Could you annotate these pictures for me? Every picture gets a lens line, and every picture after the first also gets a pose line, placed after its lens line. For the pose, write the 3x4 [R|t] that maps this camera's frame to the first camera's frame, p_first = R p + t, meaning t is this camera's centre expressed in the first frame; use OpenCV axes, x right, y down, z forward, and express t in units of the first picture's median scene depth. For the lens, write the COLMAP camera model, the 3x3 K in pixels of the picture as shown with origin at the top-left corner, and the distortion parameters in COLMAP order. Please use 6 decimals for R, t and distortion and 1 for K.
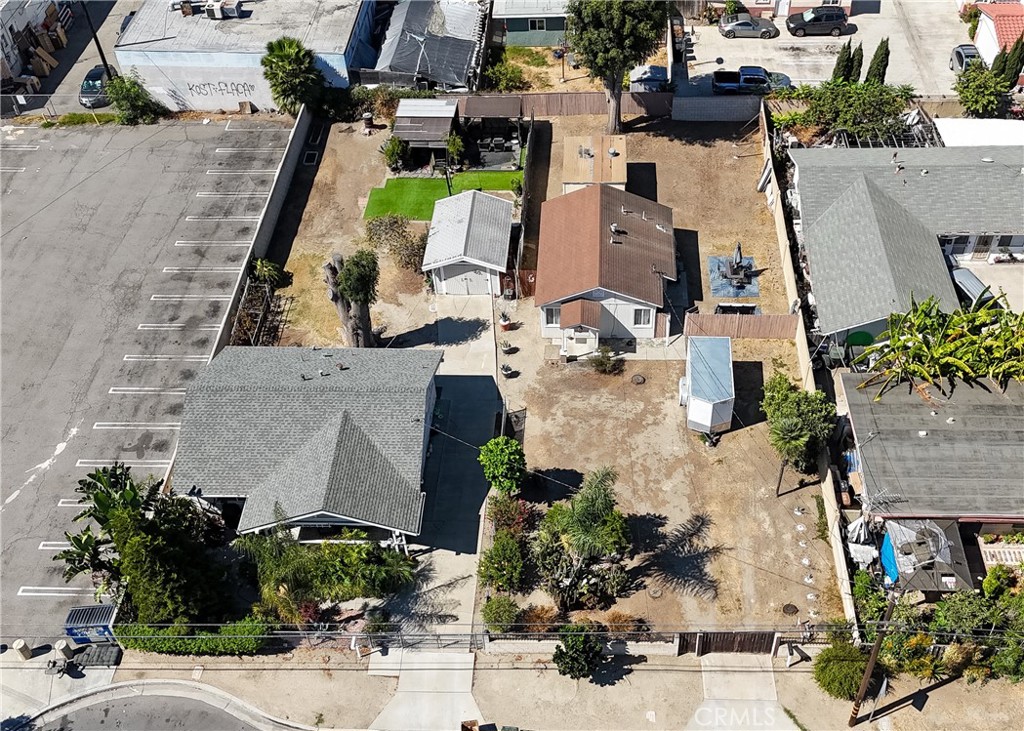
lens RADIAL K [[1062.5, 0, 567.8], [0, 1062.5, 404.2], [0, 0, 1]] dist [0.101145, -0.197703]
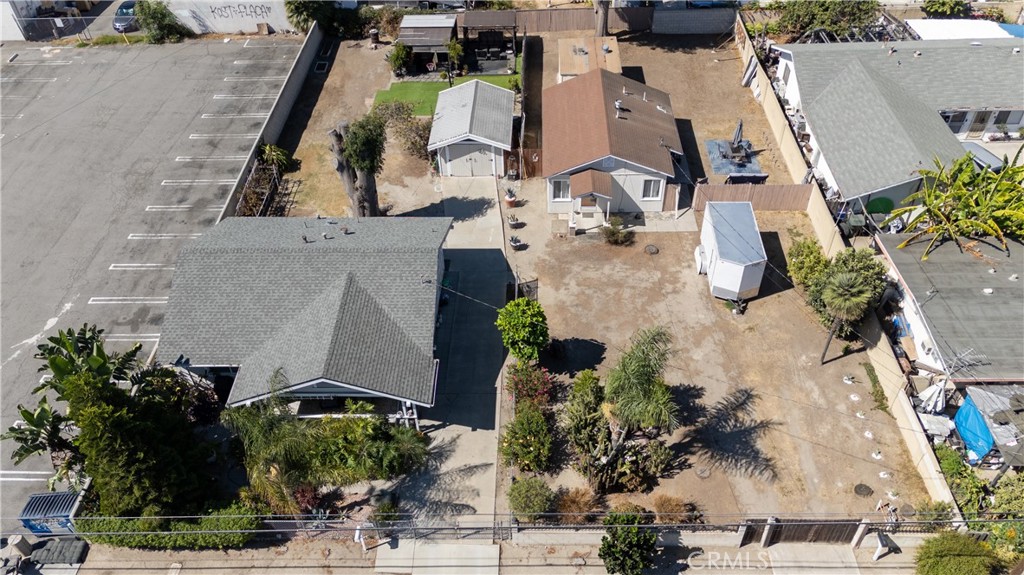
lens RADIAL K [[768.6, 0, 512.0], [0, 768.6, 287.5], [0, 0, 1]] dist [0.066472, -0.067813]
pose [[0.999934, -0.009969, -0.005739, -0.058696], [0.009597, 0.998059, -0.061531, 0.054239], [0.006341, 0.061471, 0.998089, 0.304596]]
